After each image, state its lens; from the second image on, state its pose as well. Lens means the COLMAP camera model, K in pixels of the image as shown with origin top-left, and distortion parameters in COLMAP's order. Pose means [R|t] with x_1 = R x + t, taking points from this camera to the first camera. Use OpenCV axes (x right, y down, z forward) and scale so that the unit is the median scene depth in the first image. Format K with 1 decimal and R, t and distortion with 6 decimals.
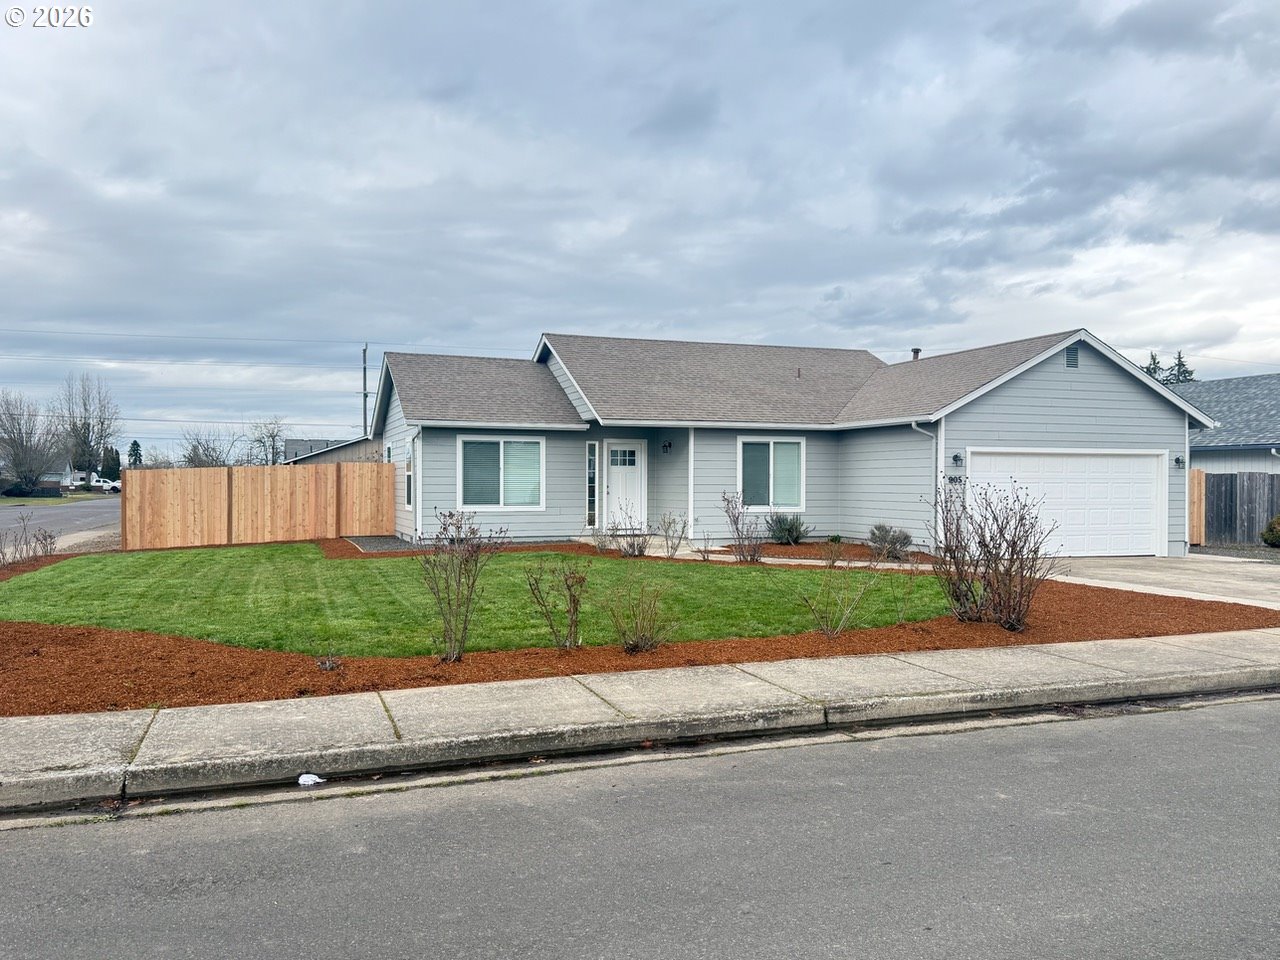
lens RADIAL K [[964.9, 0, 640.0], [0, 964.9, 480.0], [0, 0, 1]] dist [0.087938, -0.108763]
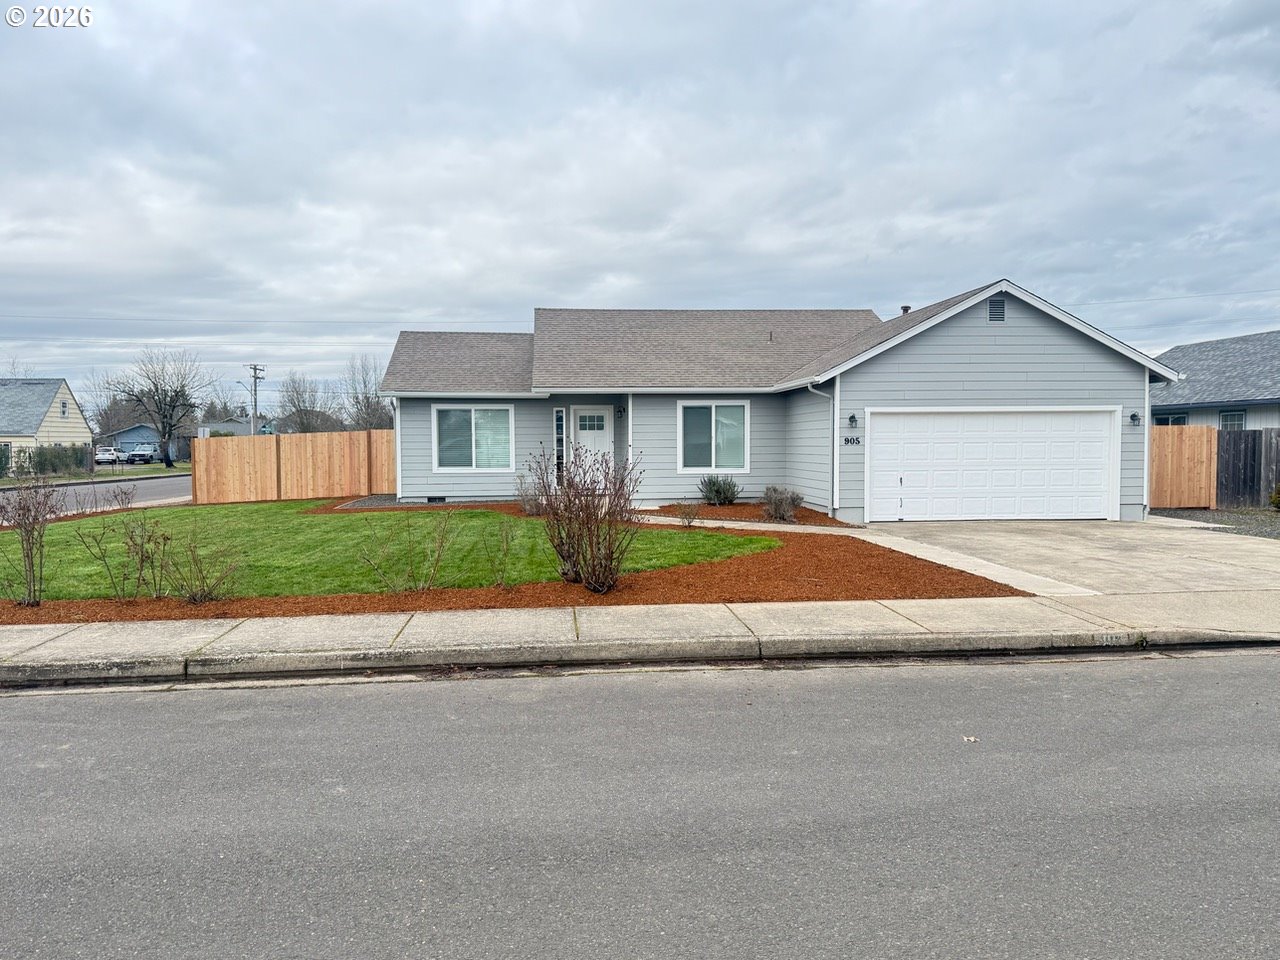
lens RADIAL K [[894.8, 0, 640.0], [0, 894.8, 480.0], [0, 0, 1]] dist [0.100534, -0.118360]
pose [[0.968884, 0.002005, -0.247506, 0.300768], [0.008695, 0.999074, 0.042128, -0.000978], [0.247362, -0.042969, 0.967970, 0.050727]]
